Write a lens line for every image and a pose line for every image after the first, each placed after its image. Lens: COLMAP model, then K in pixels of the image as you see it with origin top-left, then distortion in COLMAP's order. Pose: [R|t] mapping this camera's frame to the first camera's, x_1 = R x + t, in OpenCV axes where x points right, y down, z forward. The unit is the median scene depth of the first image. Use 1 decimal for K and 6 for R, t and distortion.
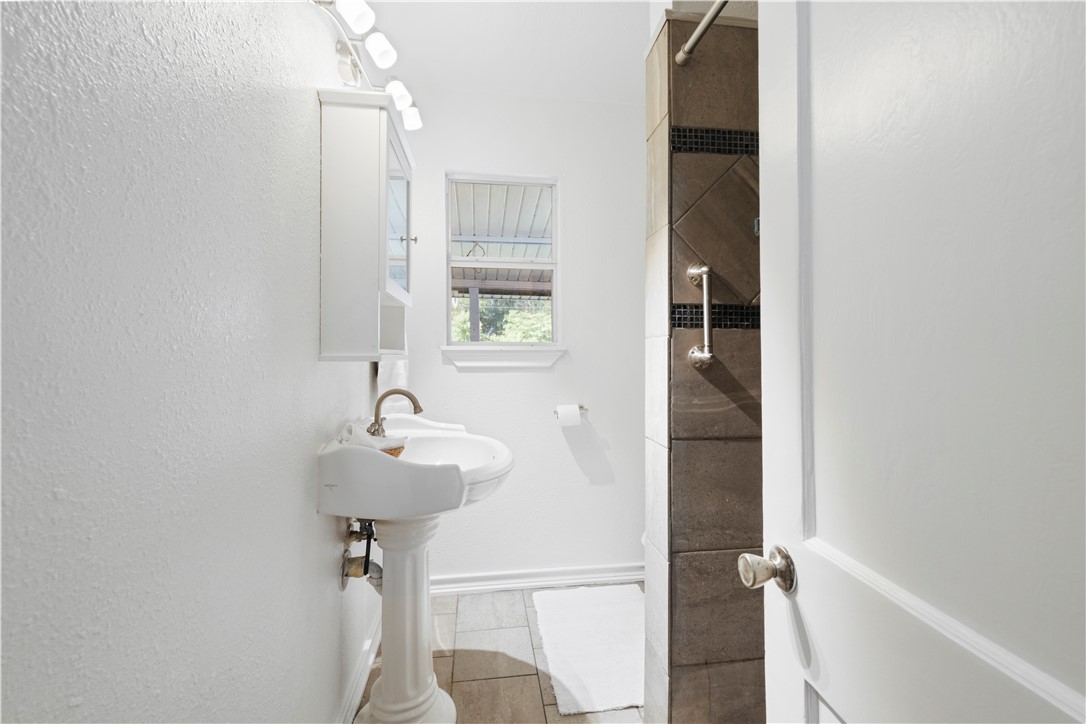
lens RADIAL K [[479.4, 0, 548.4], [0, 479.4, 357.4], [0, 0, 1]] dist [0.002182, 0.000450]
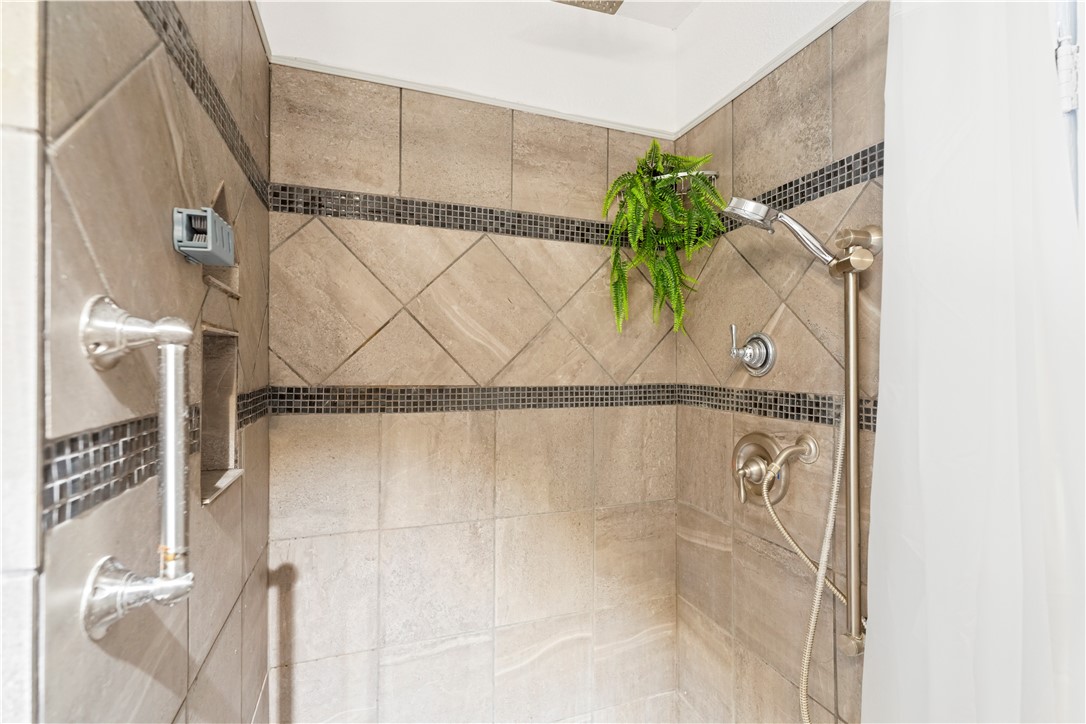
lens RADIAL K [[492.5, 0, 543.0], [0, 492.5, 362.0], [0, 0, 1]] dist [0.000814, 0.000158]
pose [[-0.198400, 0.003348, 0.980115, -0.061219], [0.006147, 0.999979, -0.002172, -0.152749], [-0.980102, 0.005594, -0.198417, 0.785201]]
